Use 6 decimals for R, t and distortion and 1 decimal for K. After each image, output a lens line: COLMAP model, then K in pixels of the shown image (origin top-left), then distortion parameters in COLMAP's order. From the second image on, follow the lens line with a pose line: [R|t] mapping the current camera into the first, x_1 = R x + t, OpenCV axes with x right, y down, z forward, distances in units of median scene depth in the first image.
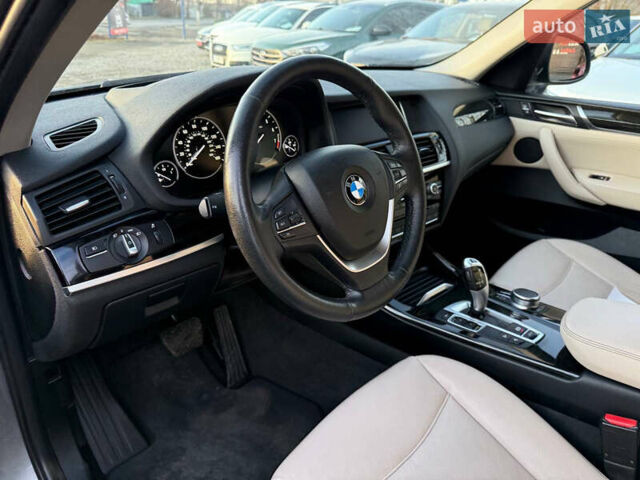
lens RADIAL K [[452.5, 0, 318.7], [0, 452.5, 245.5], [0, 0, 1]] dist [0.040530, -0.053406]
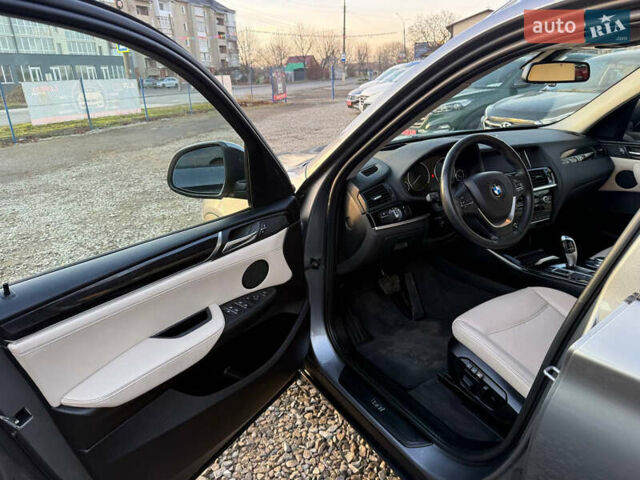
lens RADIAL K [[452.5, 0, 316.0], [0, 452.5, 238.6], [0, 0, 1]] dist [0.040530, -0.053406]
pose [[0.957194, 0.018015, -0.288886, -0.051746], [-0.050711, 0.993062, -0.106096, 0.175175], [0.284970, 0.116204, 0.951466, -0.607117]]
